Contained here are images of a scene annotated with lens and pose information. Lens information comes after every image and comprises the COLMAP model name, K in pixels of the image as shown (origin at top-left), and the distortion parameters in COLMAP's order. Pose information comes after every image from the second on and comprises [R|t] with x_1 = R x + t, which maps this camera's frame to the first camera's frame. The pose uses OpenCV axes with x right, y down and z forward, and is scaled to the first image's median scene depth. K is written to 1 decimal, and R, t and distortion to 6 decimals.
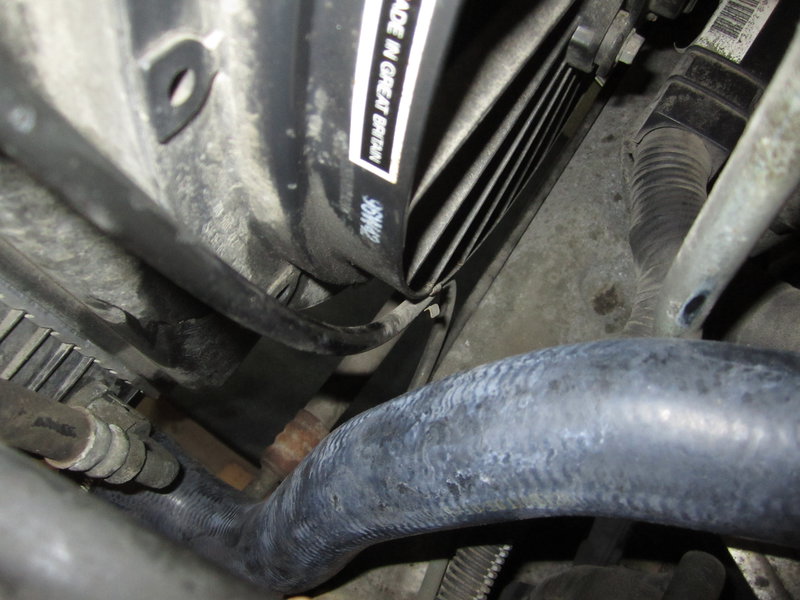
lens RADIAL K [[659.3, 0, 400.0], [0, 659.3, 300.0], [0, 0, 1]] dist [-0.045276, -0.007594]
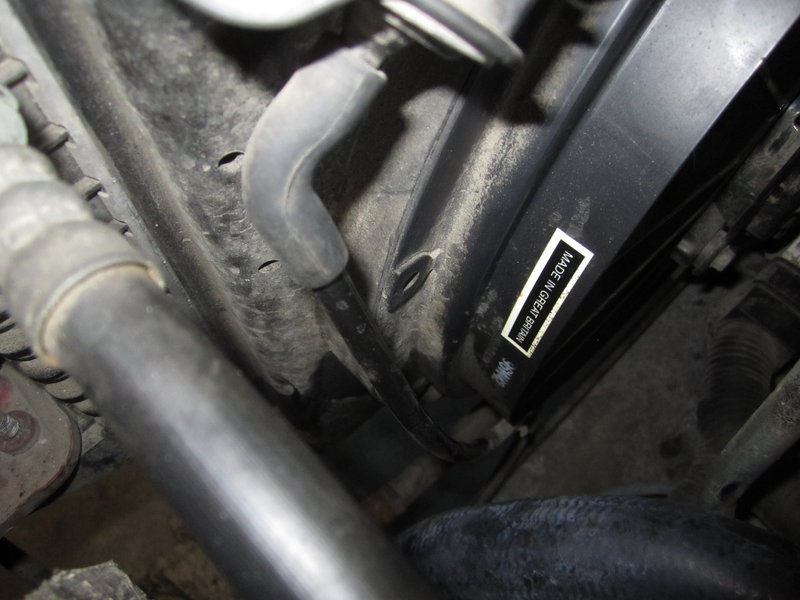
lens RADIAL K [[659.3, 0, 400.0], [0, 659.3, 300.0], [0, 0, 1]] dist [-0.045276, -0.007594]
pose [[0.973761, 0.192938, -0.120681, -0.124937], [-0.205217, 0.973675, -0.099216, -0.093779], [0.098362, 0.121378, 0.987721, -0.426566]]
